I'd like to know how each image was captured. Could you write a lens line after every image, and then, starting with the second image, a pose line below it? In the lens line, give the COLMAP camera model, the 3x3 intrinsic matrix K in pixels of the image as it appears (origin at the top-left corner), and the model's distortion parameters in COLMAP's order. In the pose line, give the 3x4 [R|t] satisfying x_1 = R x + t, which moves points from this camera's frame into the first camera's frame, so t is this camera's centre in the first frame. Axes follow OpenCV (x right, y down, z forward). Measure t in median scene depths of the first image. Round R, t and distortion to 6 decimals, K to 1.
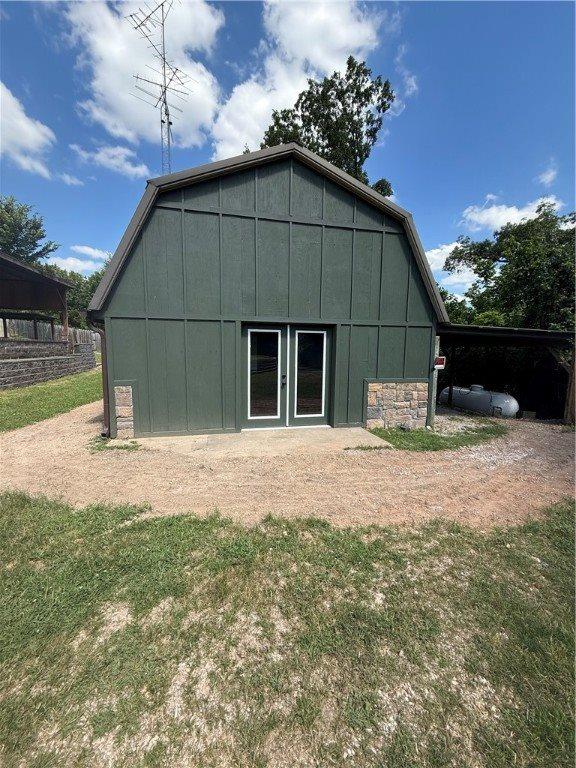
lens RADIAL K [[311.1, 0, 293.3], [0, 311.1, 383.6], [0, 0, 1]] dist [-0.001790, -0.000075]
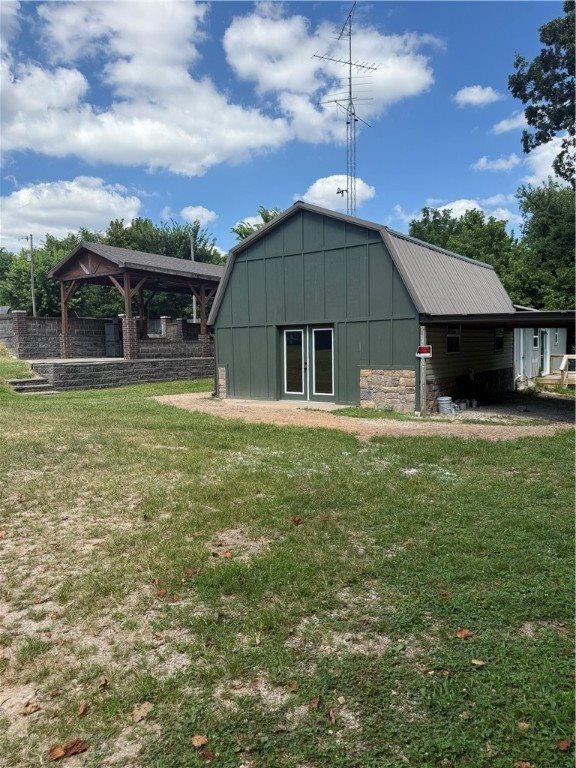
lens RADIAL K [[552.7, 0, 291.3], [0, 552.7, 384.6], [0, 0, 1]] dist [0.075591, -0.078452]
pose [[0.656776, 0.027813, -0.753573, 1.818776], [-0.056431, 0.998330, -0.012336, 0.107556], [0.751971, 0.050627, 0.657249, -0.649990]]
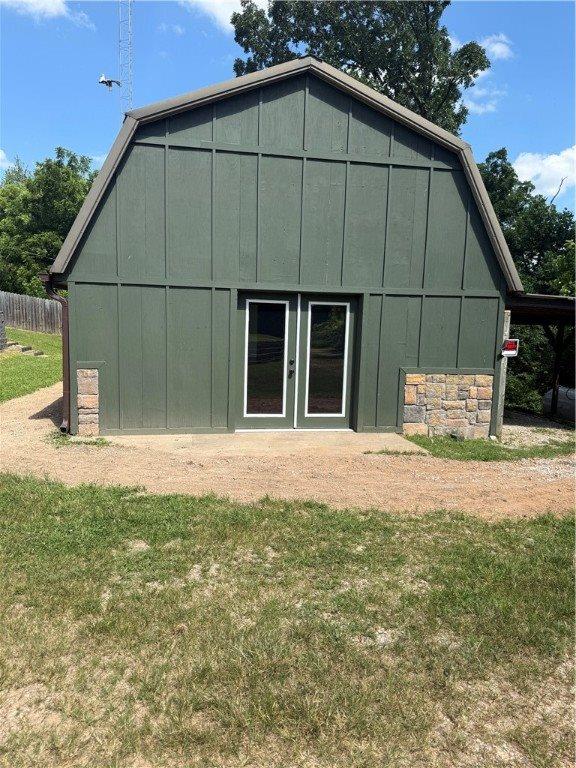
lens RADIAL K [[552.7, 0, 291.3], [0, 552.7, 384.6], [0, 0, 1]] dist [0.075591, -0.078452]
pose [[0.998462, 0.021294, -0.051186, 0.039868], [-0.021395, 0.999770, -0.001411, 0.035485], [0.051145, 0.002504, 0.998688, -0.356427]]
